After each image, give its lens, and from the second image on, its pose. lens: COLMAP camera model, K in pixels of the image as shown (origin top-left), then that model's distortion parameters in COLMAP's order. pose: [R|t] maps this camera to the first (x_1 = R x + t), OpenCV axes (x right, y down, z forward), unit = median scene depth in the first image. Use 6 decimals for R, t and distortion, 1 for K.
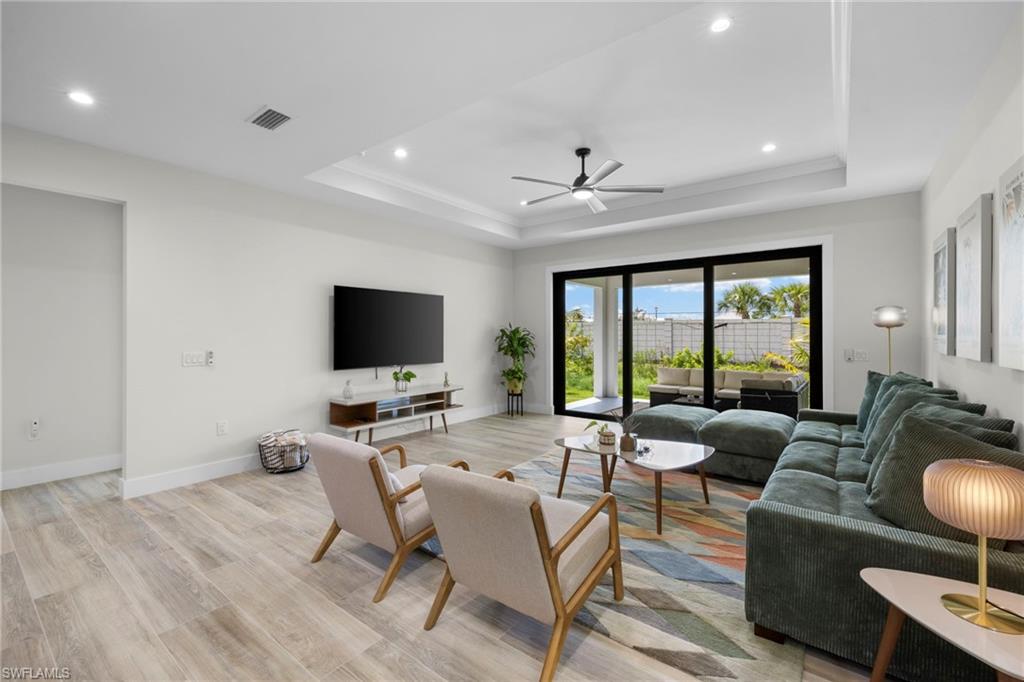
lens RADIAL K [[434.5, 0, 509.8], [0, 434.5, 332.7], [0, 0, 1]] dist [-0.000813, 0.001282]
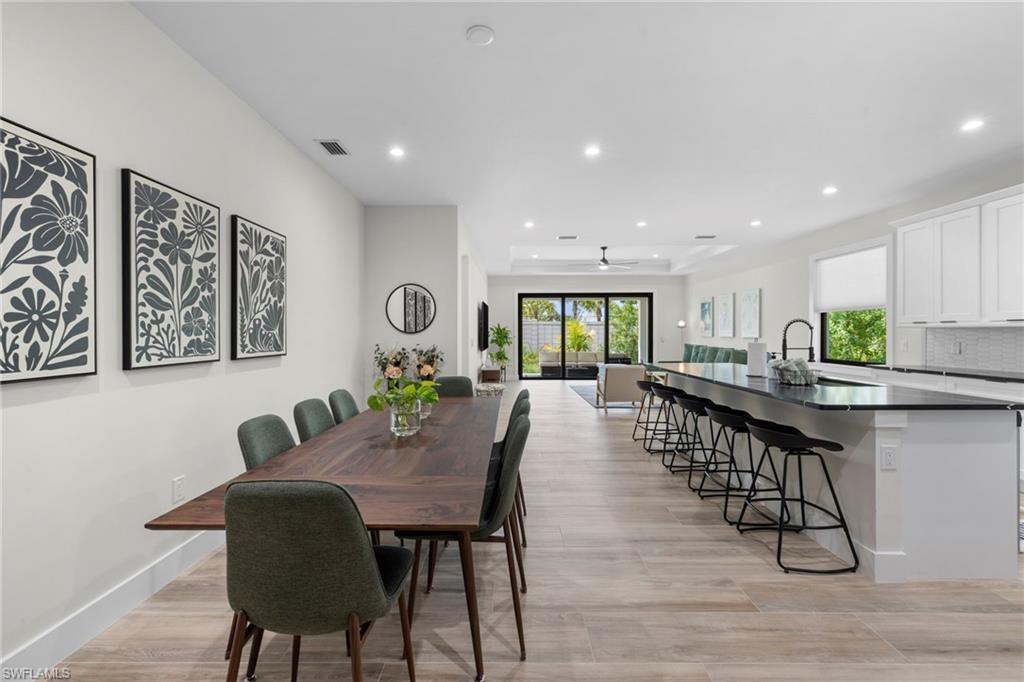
lens RADIAL K [[434.5, 0, 510.1], [0, 434.5, 333.5], [0, 0, 1]] dist [-0.000813, 0.001282]
pose [[0.798900, -0.000445, 0.601464, -0.969610], [-0.000972, 0.999997, 0.002032, 0.010892], [-0.601464, -0.002208, 0.798897, -0.302755]]
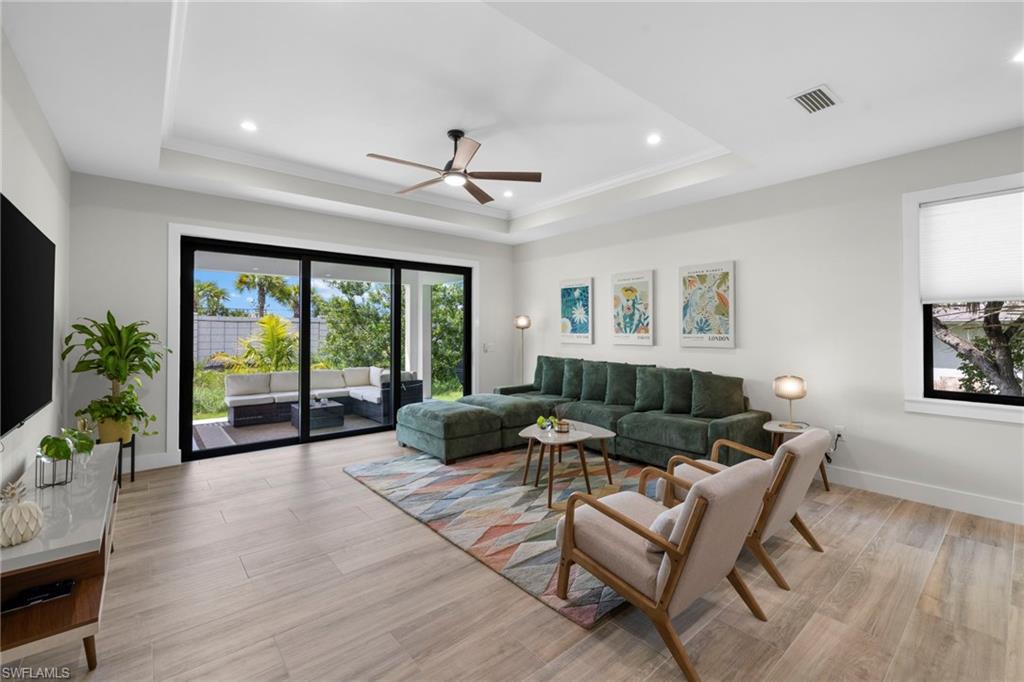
lens RADIAL K [[434.5, 0, 514.2], [0, 434.5, 326.7], [0, 0, 1]] dist [-0.000813, 0.001282]
pose [[0.217161, 0.014164, 0.976033, -0.434171], [-0.002202, 0.999899, -0.014021, 0.001444], [-0.976133, 0.000895, 0.217170, 0.426756]]
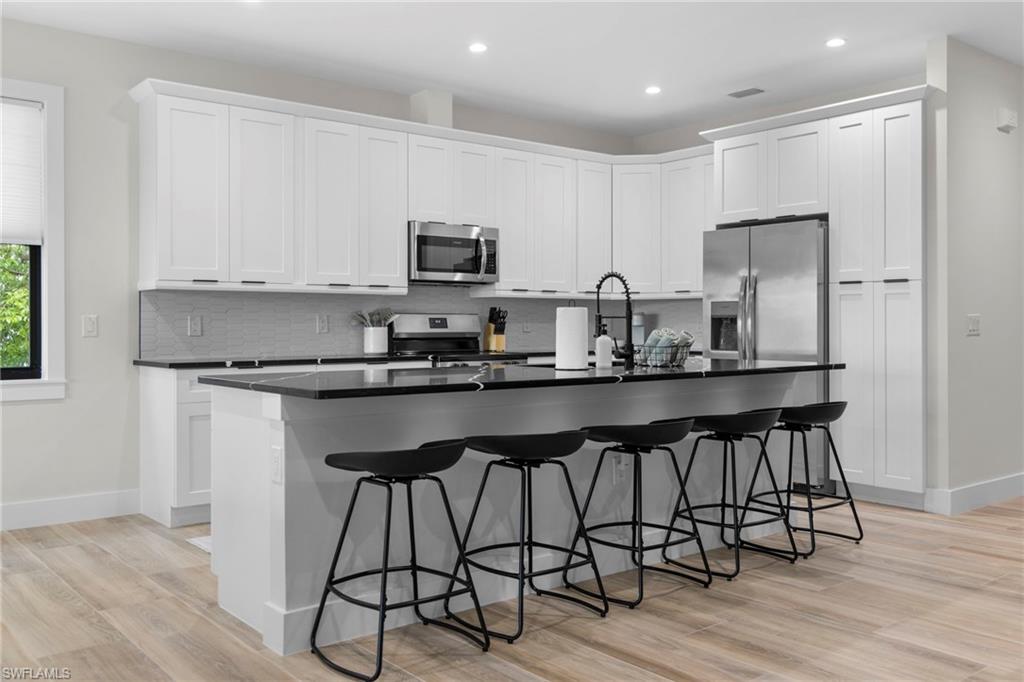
lens RADIAL K [[903.1, 0, 515.1], [0, 903.1, 322.4], [0, 0, 1]] dist [0.004946, -0.014190]
pose [[-0.972063, 0.003856, 0.234690, -0.500239], [0.002512, 0.999979, -0.006023, 0.036643], [-0.234709, -0.005265, -0.972051, 0.559041]]
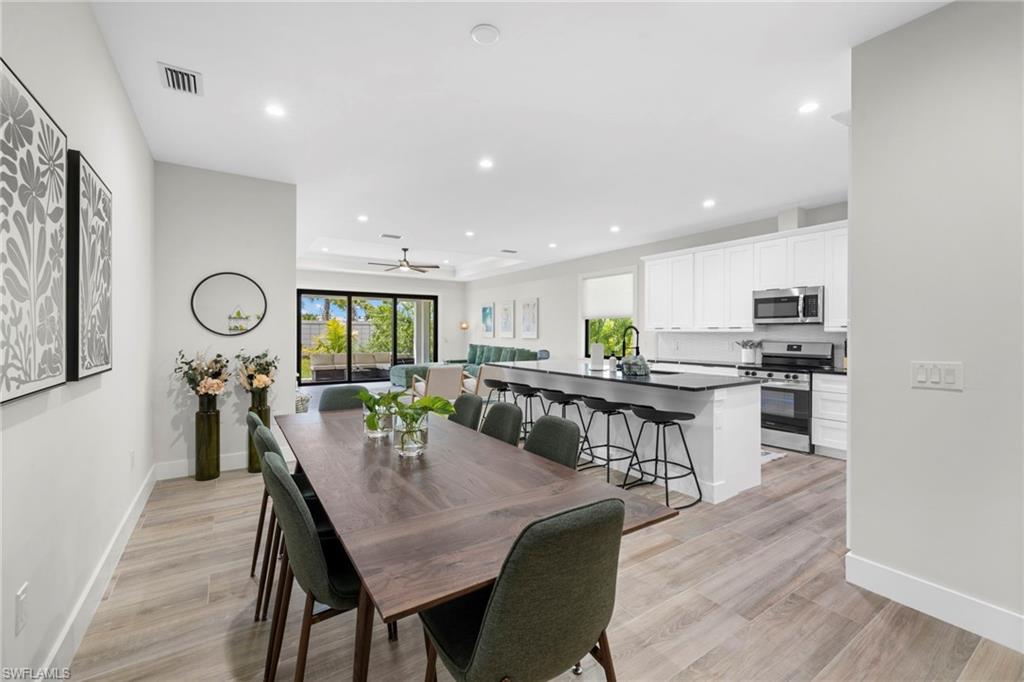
lens RADIAL K [[428.6, 0, 508.2], [0, 428.6, 335.6], [0, 0, 1]] dist [0.004342, 0.000170]
pose [[0.332685, -0.003802, 0.943030, -1.085879], [-0.004949, 0.999971, 0.005778, 0.007174], [-0.943025, -0.006590, 0.332656, -0.146800]]
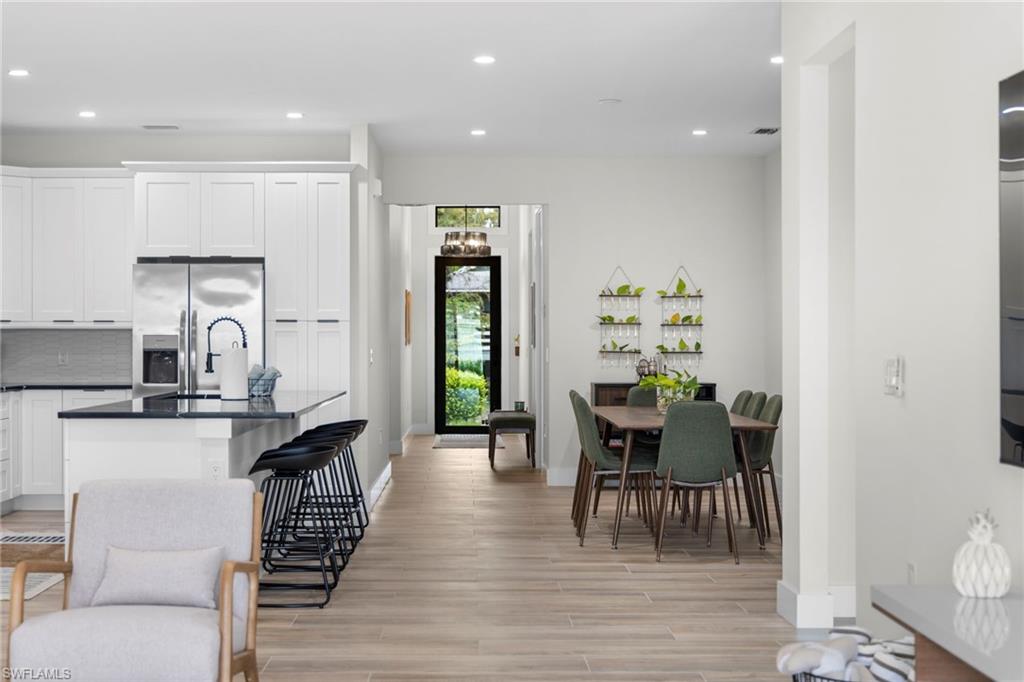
lens RADIAL K [[1493.1, 0, 505.9], [0, 1493.1, 343.9], [0, 0, 1]] dist [-0.045719, 0.000000]
pose [[-0.778975, 0.002606, -0.627050, 0.204216], [0.002715, 0.999996, 0.000783, 0.019109], [0.627049, -0.001092, -0.778979, 1.045756]]
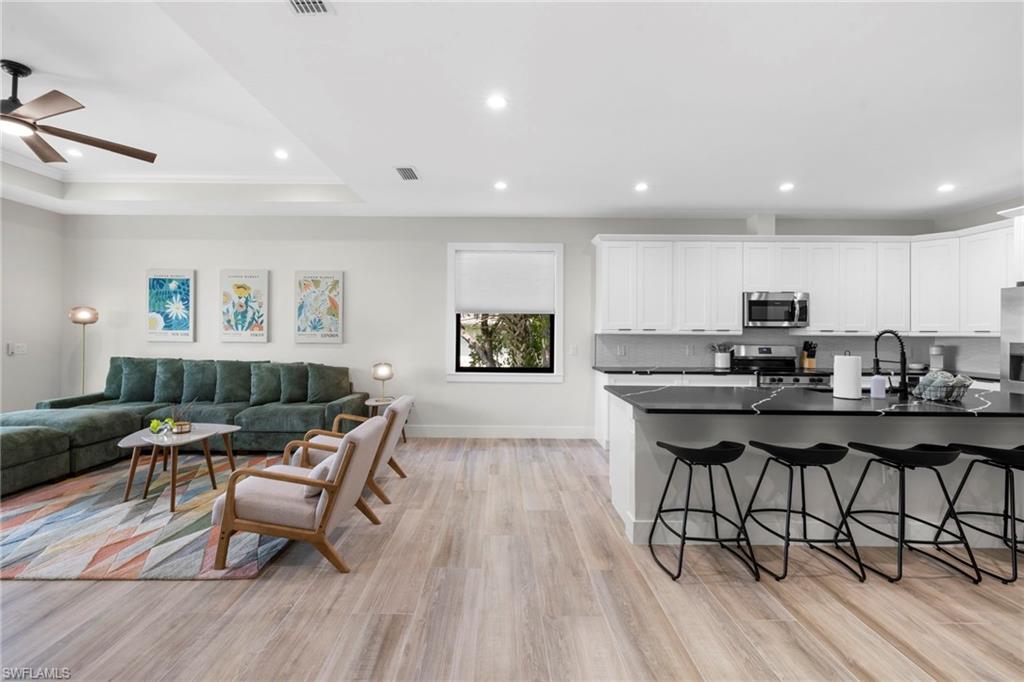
lens RADIAL K [[434.5, 0, 496.9], [0, 434.5, 328.0], [0, 0, 1]] dist [-0.000813, 0.001282]
pose [[-0.599006, 0.003618, 0.800736, -0.533142], [-0.008046, 0.999912, -0.010537, 0.001835], [-0.800704, -0.012755, -0.598925, 0.497890]]
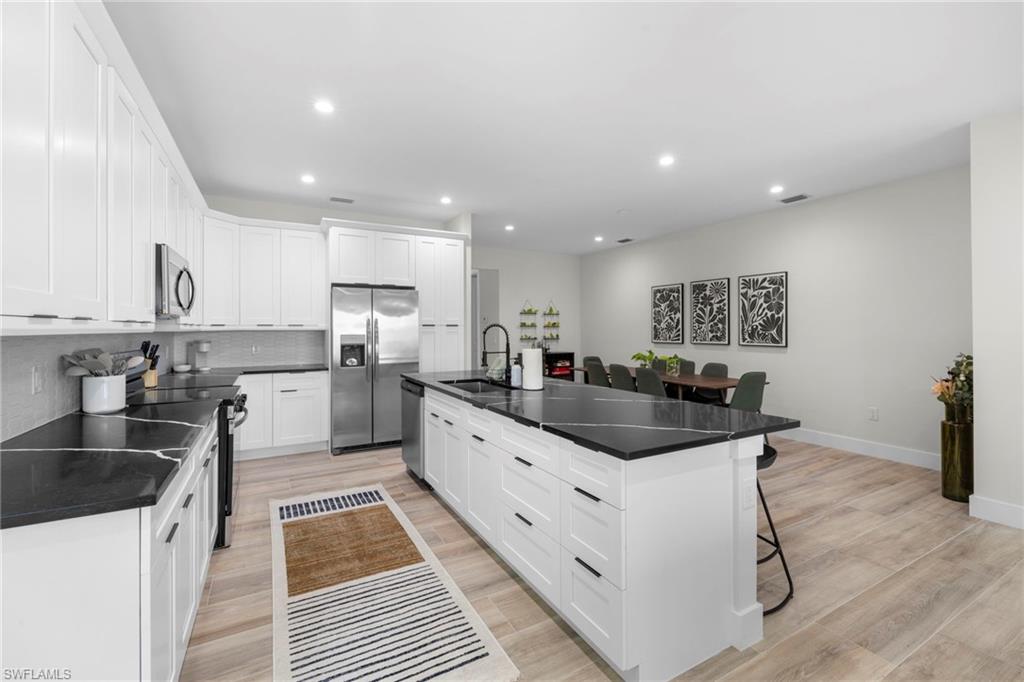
lens RADIAL K [[434.5, 0, 514.6], [0, 434.5, 328.1], [0, 0, 1]] dist [-0.000813, 0.001282]
pose [[-0.401728, 0.001274, -0.915758, 0.036150], [0.004414, 0.999990, -0.000546, 0.001166], [0.915749, -0.004262, -0.401729, 0.115022]]
